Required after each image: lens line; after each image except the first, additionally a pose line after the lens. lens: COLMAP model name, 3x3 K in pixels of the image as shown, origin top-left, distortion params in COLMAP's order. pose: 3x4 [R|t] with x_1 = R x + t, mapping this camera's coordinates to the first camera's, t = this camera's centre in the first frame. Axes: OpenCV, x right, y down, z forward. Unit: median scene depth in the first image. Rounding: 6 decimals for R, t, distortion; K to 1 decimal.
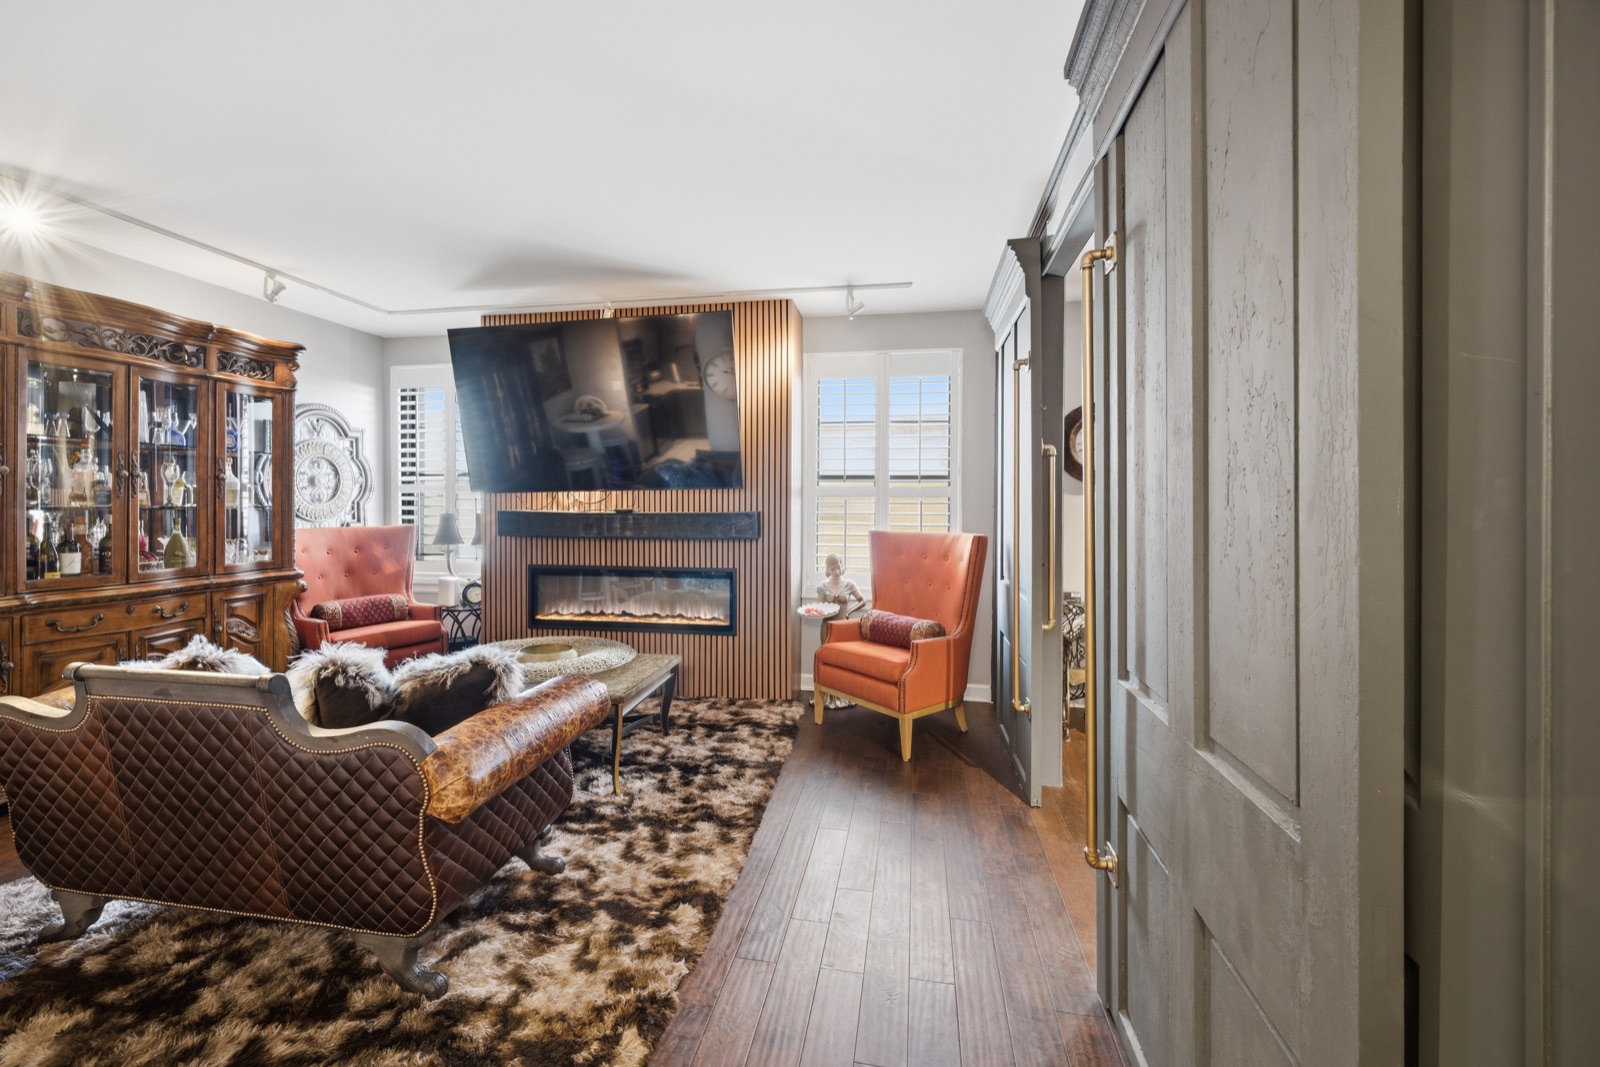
lens RADIAL K [[669.7, 0, 804.7], [0, 669.7, 503.3], [0, 0, 1]] dist [-0.001389, -0.000063]
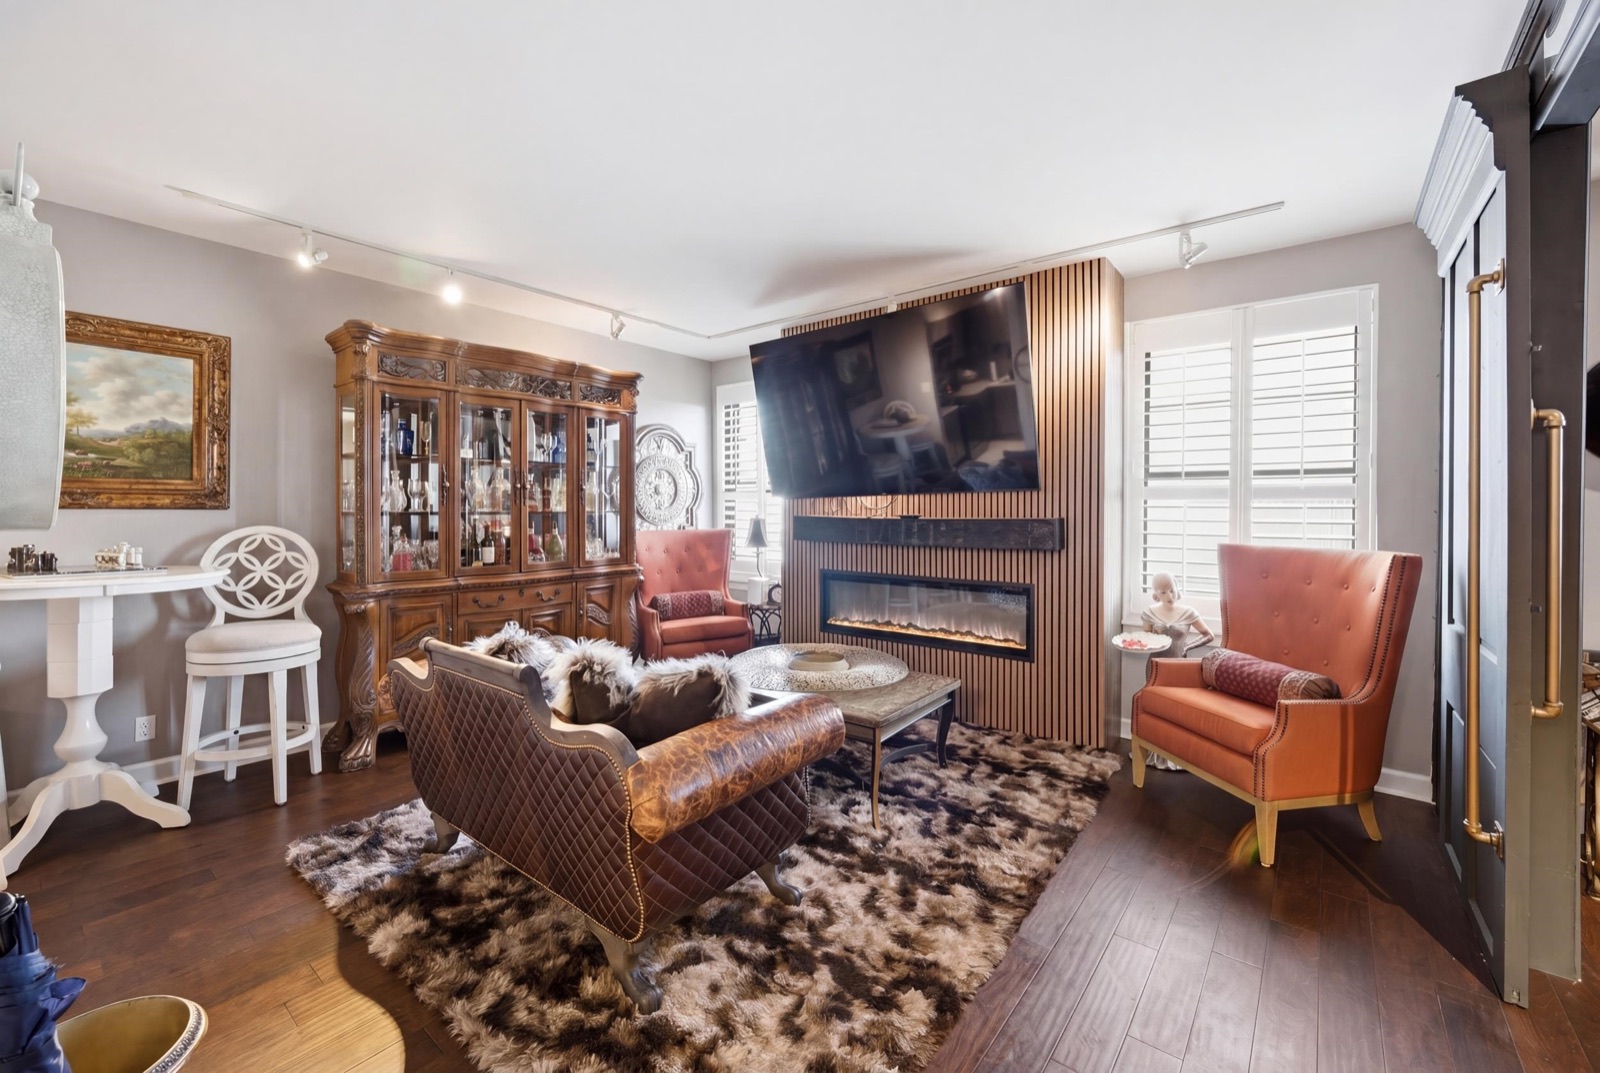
lens RADIAL K [[669.7, 0, 791.3], [0, 669.7, 513.4], [0, 0, 1]] dist [-0.001389, -0.000063]
pose [[0.873253, 0.001759, -0.487263, 0.056699], [0.001267, 0.999982, 0.005881, 0.001166], [0.487265, -0.005753, 0.873235, 0.129491]]
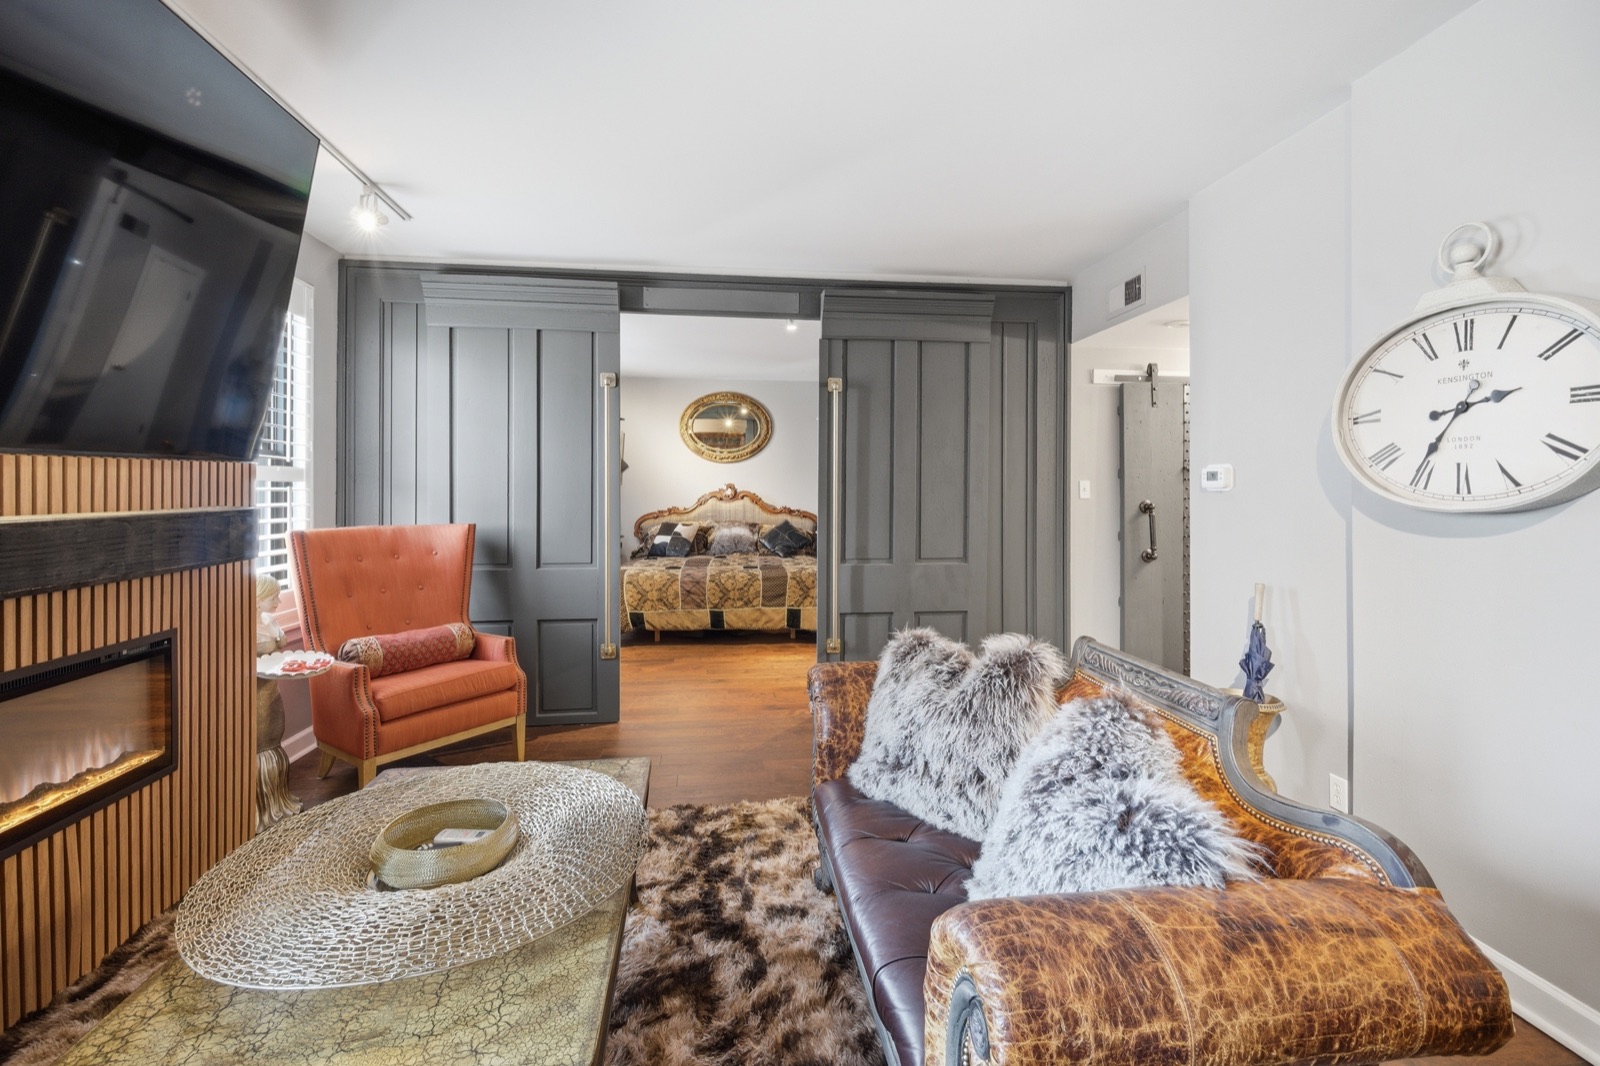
lens RADIAL K [[679.8, 0, 781.9], [0, 679.8, 492.1], [0, 0, 1]] dist [-0.004369, -0.001190]
pose [[-0.288403, 0.000291, 0.957509, -0.908884], [-0.008000, 0.999964, -0.002713, -0.008027], [-0.957476, -0.008443, -0.288391, 0.941361]]
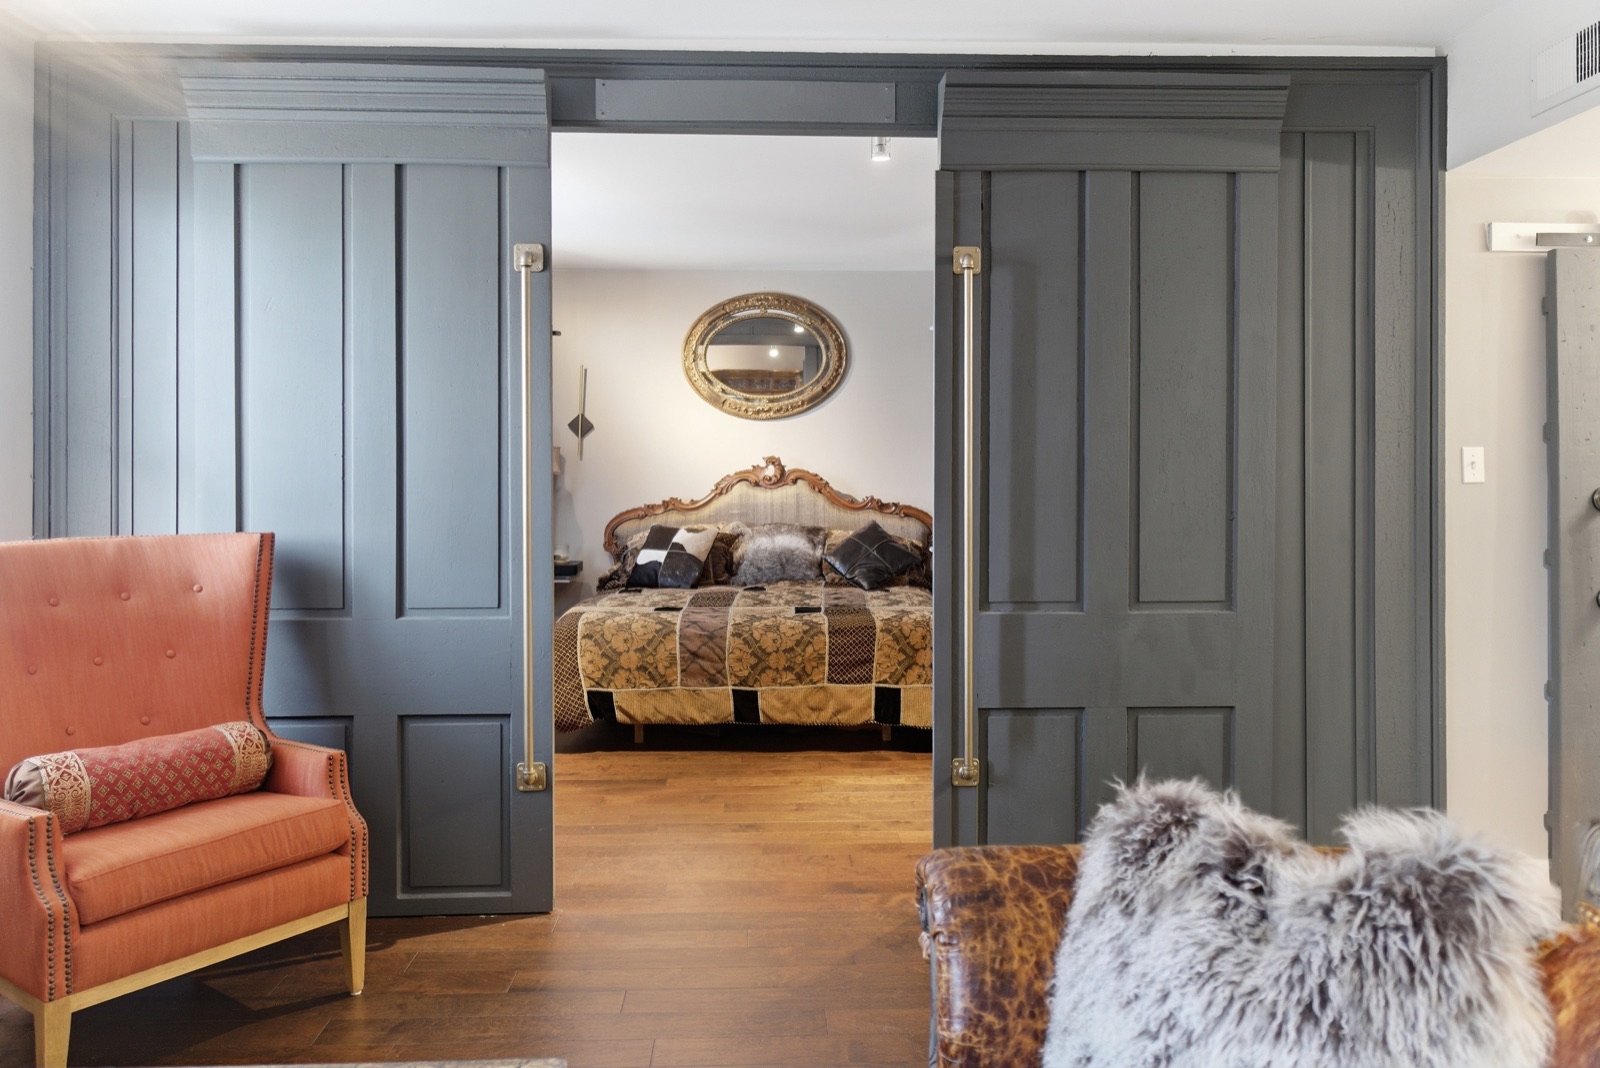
lens RADIAL K [[1150.5, 0, 768.8], [0, 1150.5, 469.3], [0, 0, 1]] dist [-0.007989, 0.009373]
pose [[-0.205300, 0.002512, 0.978696, -0.818466], [-0.005045, 0.999981, -0.003625, -0.008662], [-0.978686, -0.005681, -0.205283, 0.911556]]
